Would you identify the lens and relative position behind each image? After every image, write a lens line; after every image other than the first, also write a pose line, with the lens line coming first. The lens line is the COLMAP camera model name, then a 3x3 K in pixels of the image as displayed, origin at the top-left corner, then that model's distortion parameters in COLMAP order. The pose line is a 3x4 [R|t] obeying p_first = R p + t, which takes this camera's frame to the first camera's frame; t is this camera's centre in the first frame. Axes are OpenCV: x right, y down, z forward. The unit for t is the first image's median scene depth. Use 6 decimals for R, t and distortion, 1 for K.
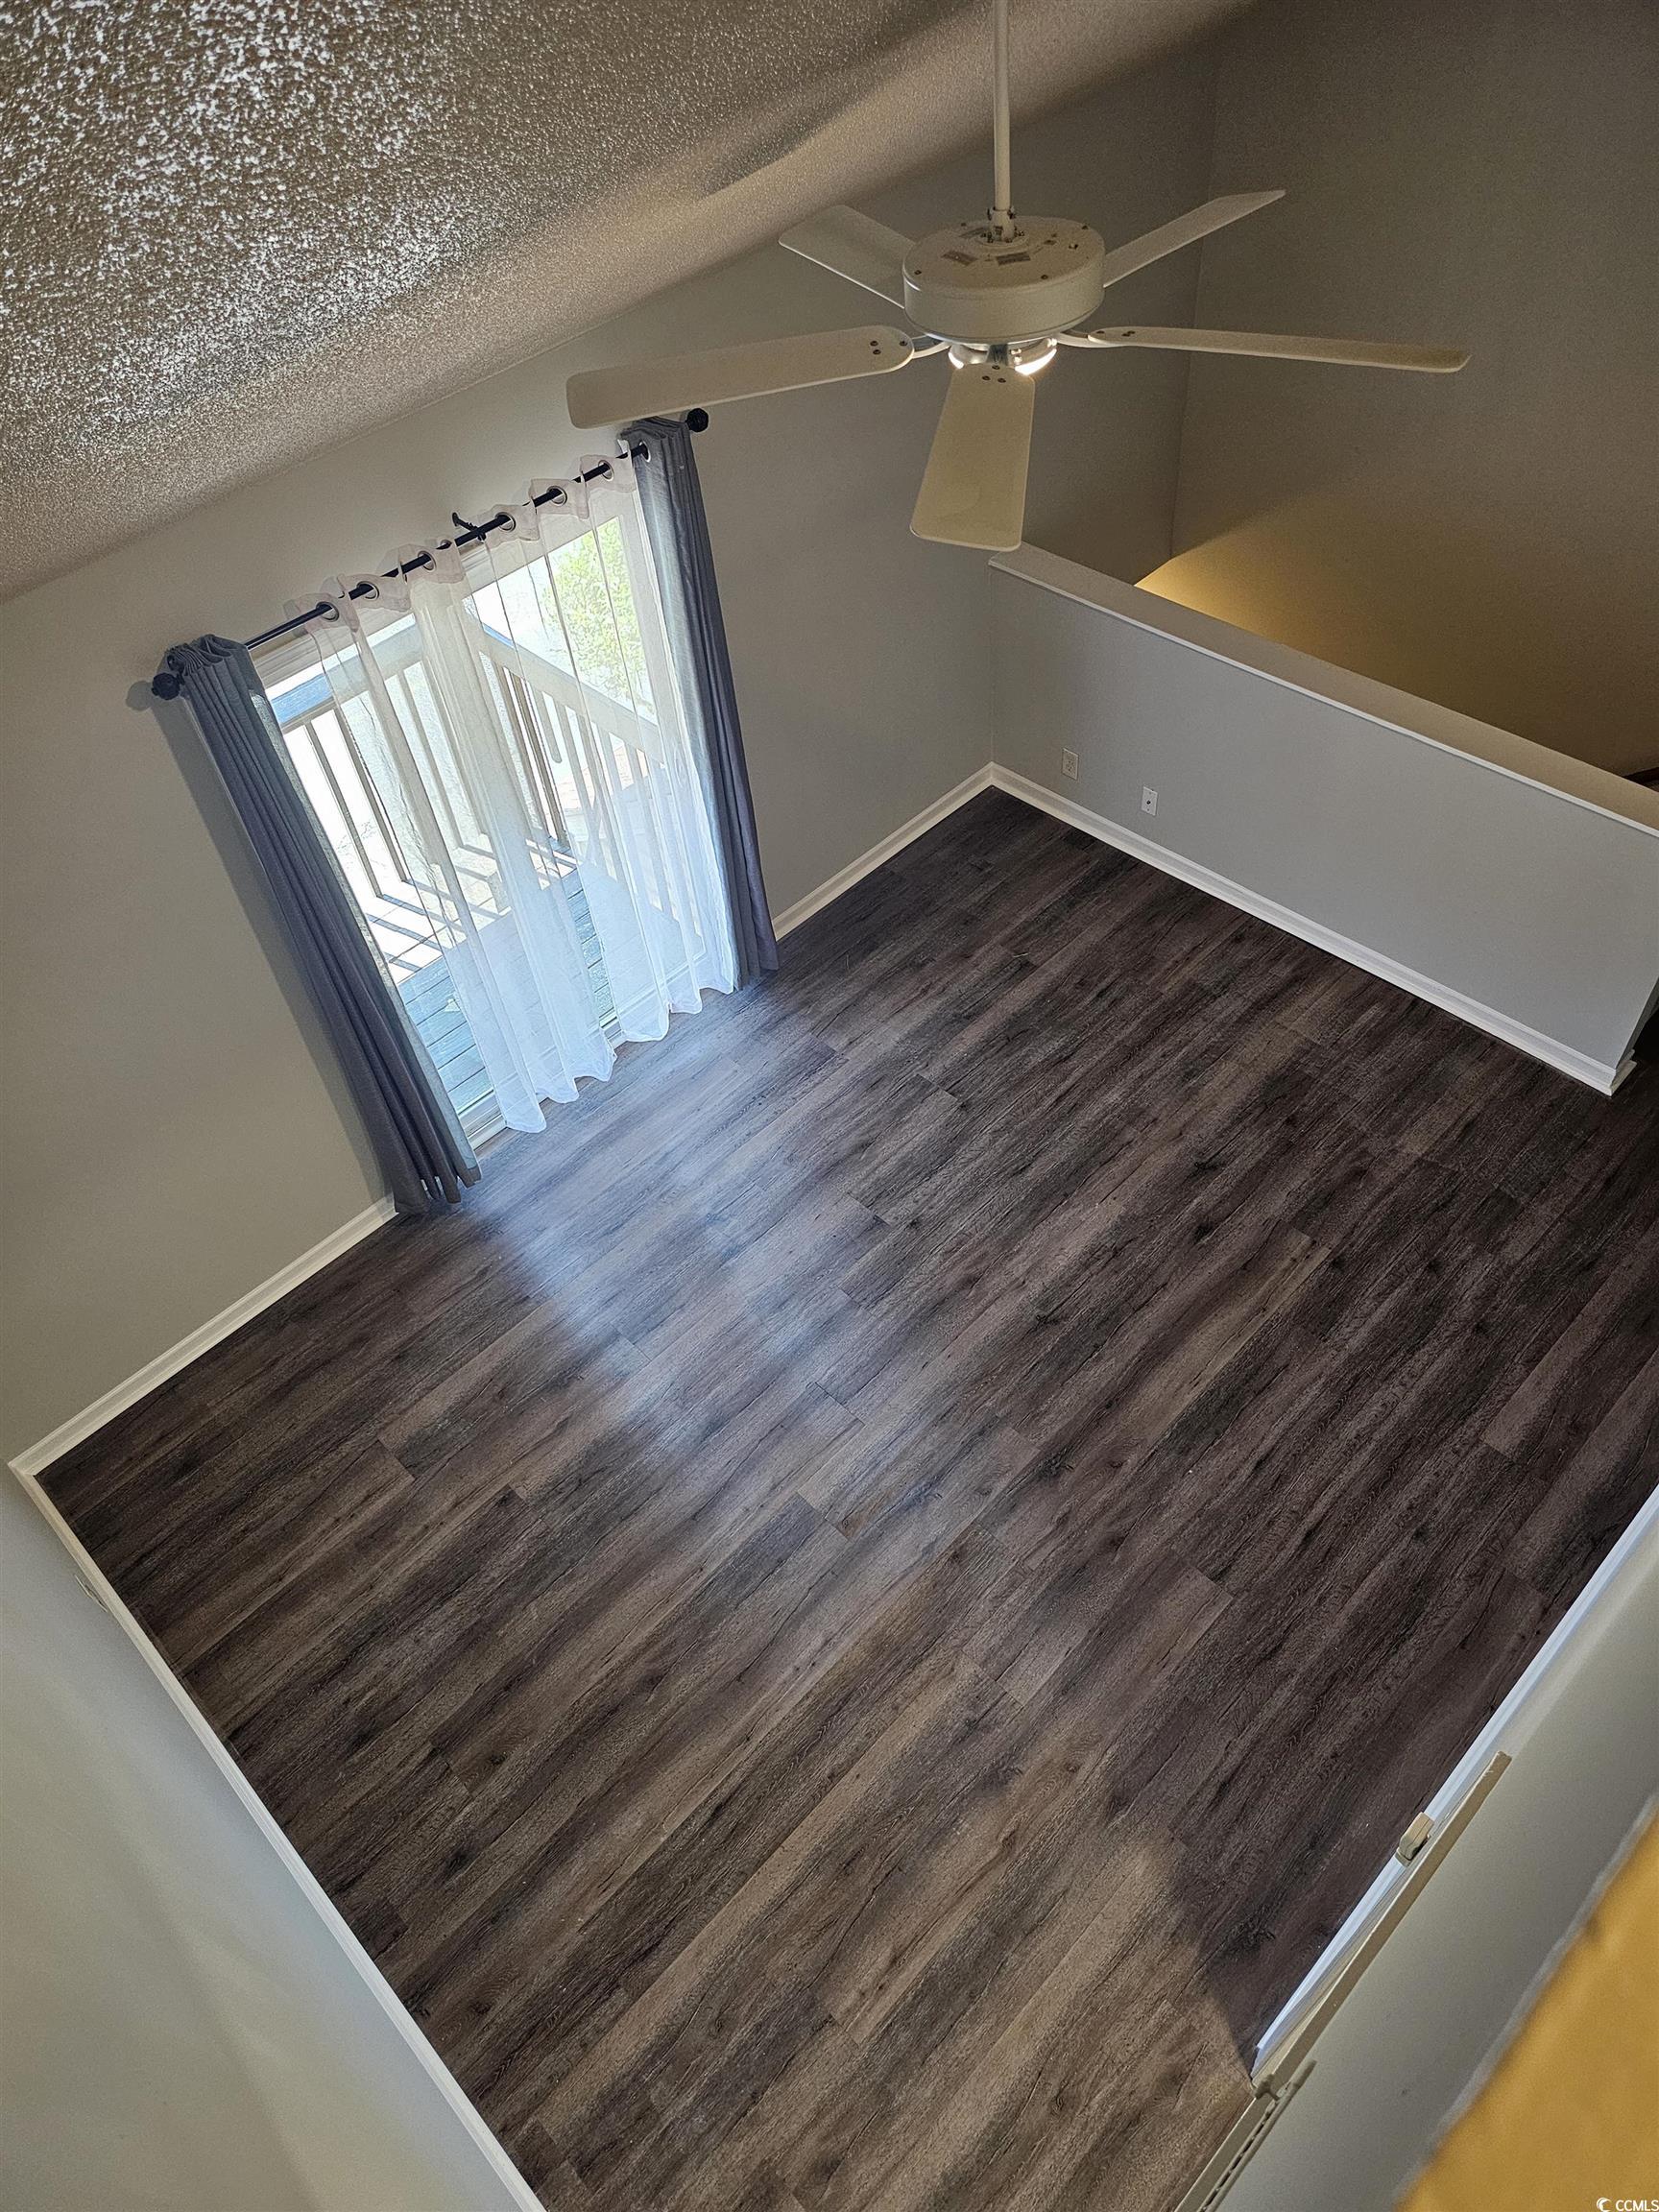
lens RADIAL K [[1486.0, 0, 826.5], [0, 1486.0, 1109.3], [0, 0, 1]] dist [0.054590, -0.005724]
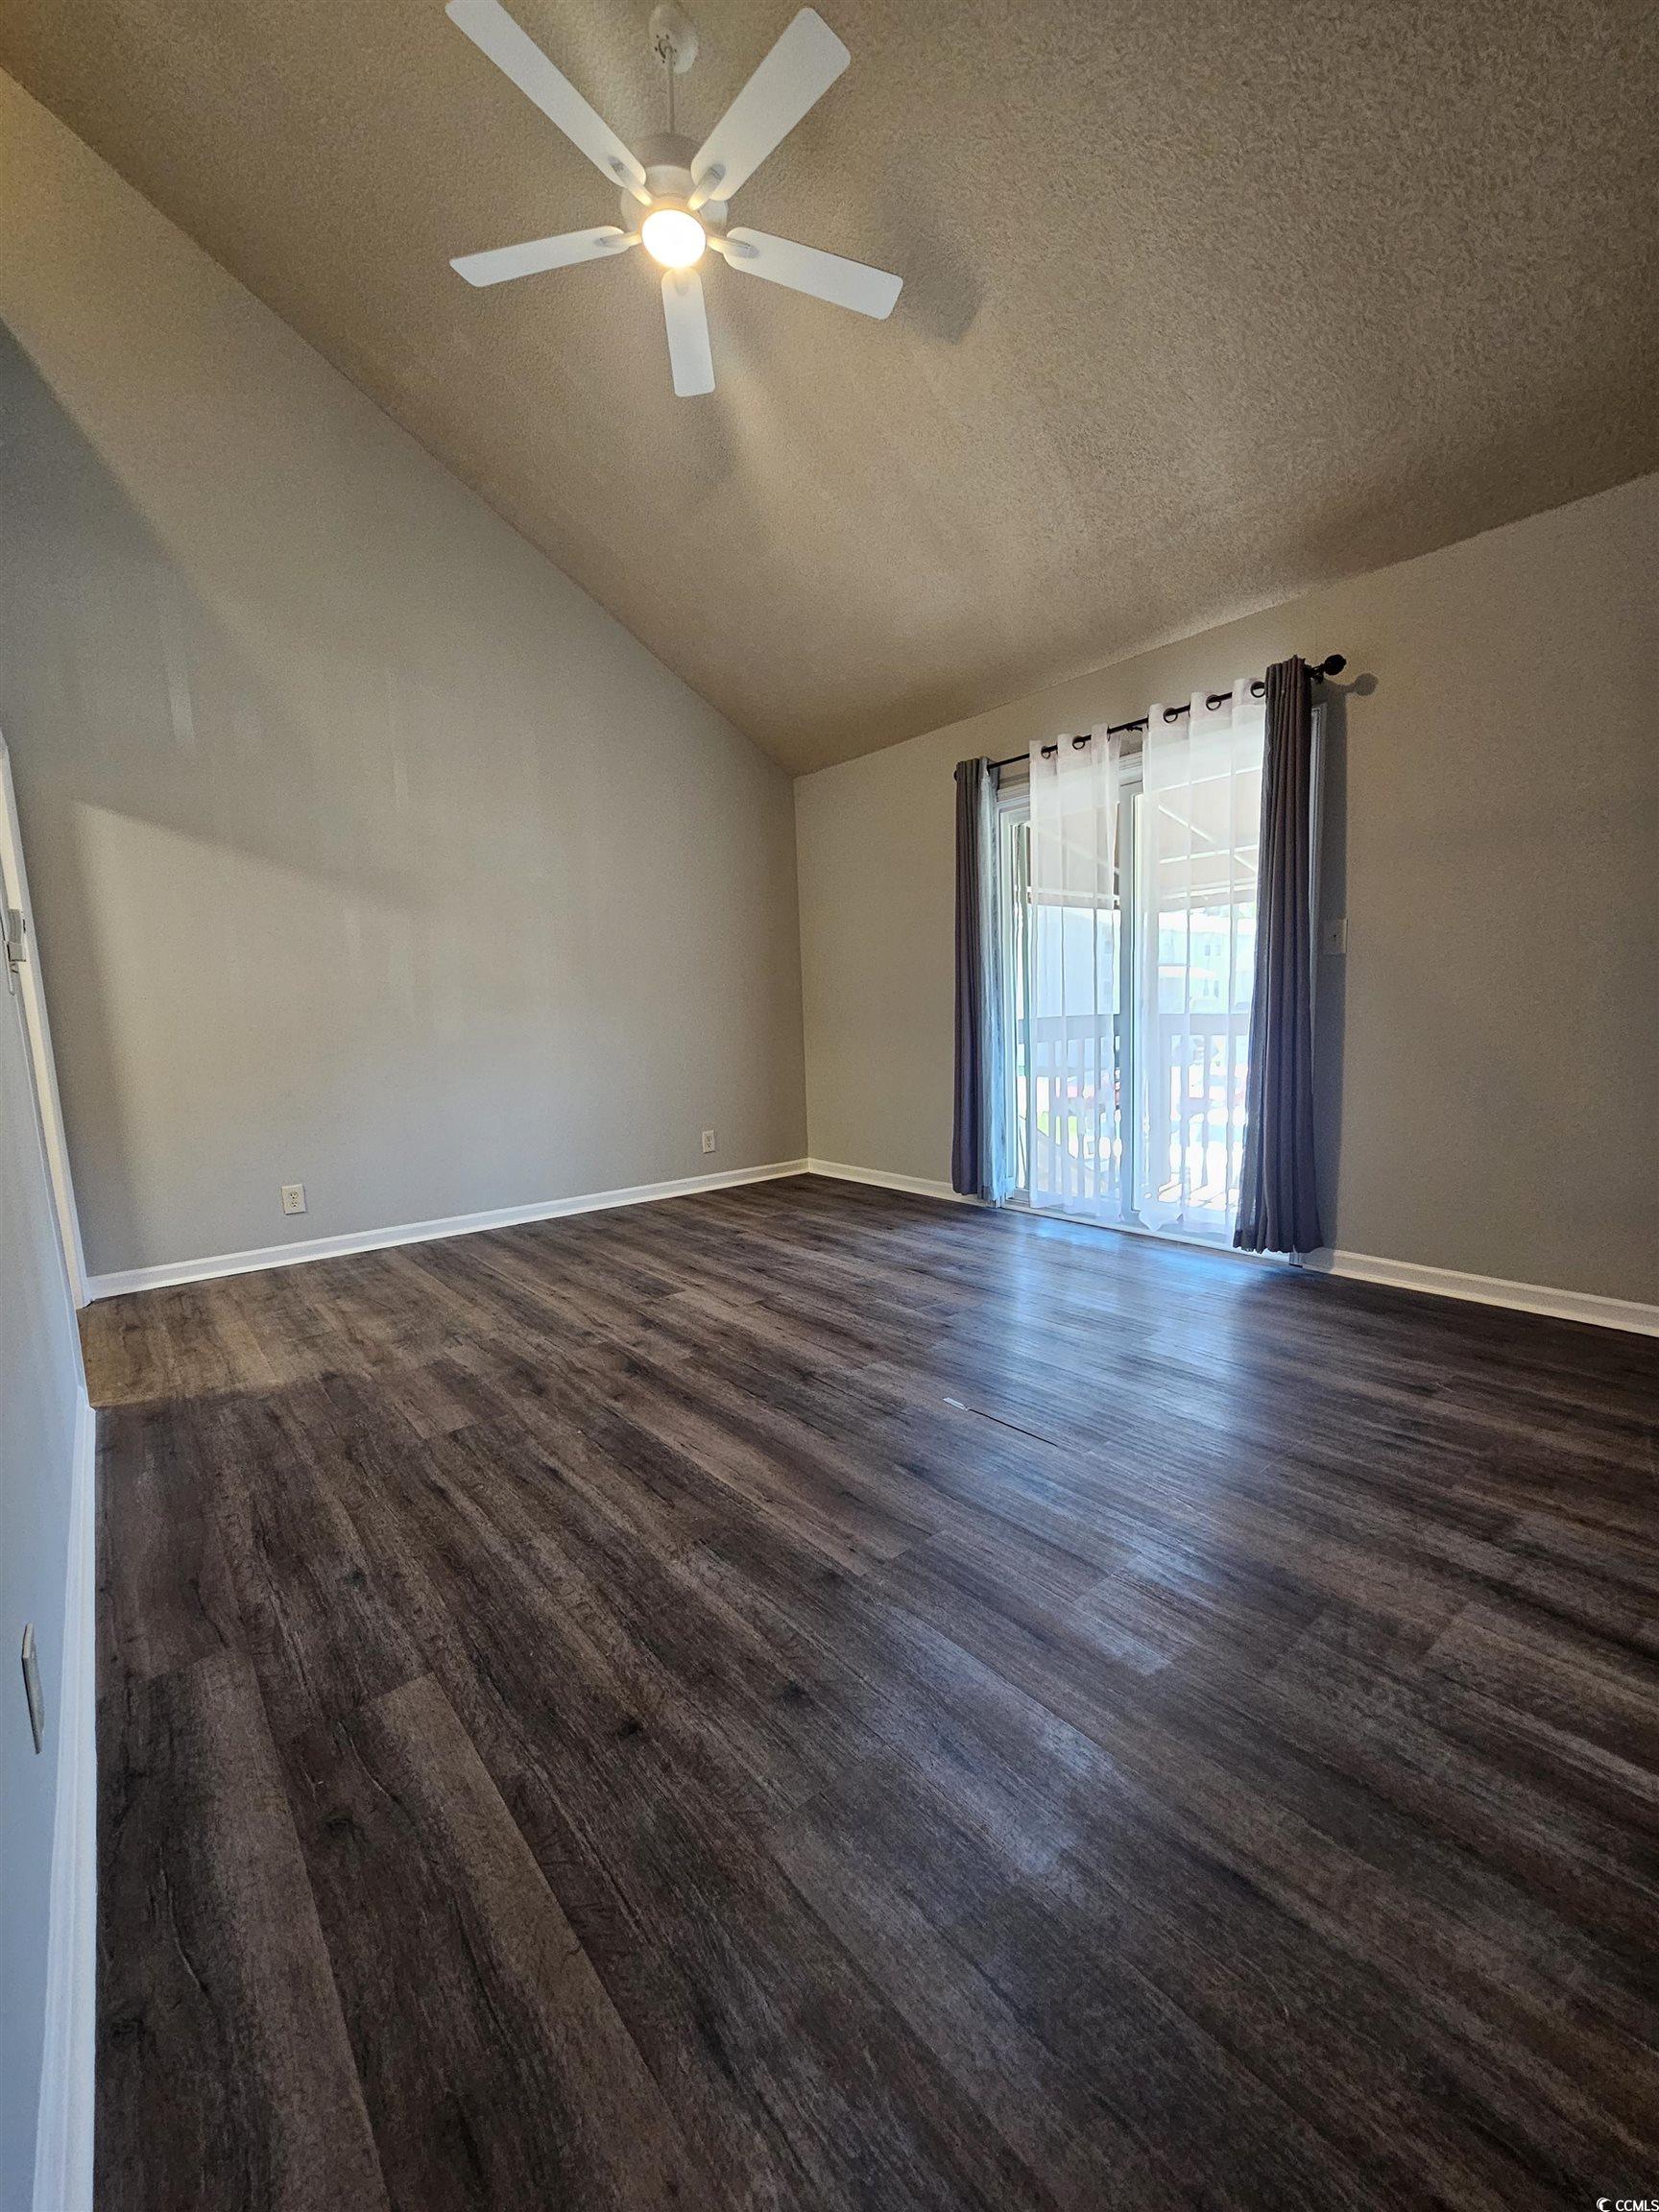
lens RADIAL K [[900.4, 0, 832.7], [0, 900.4, 1102.1], [0, 0, 1]] dist [0.009957, 0.000247]
pose [[-0.084523, 0.202017, -0.975728, 0.701802], [-0.719913, 0.664634, 0.199970, -0.096777], [0.688899, 0.719341, 0.089258, 0.912311]]
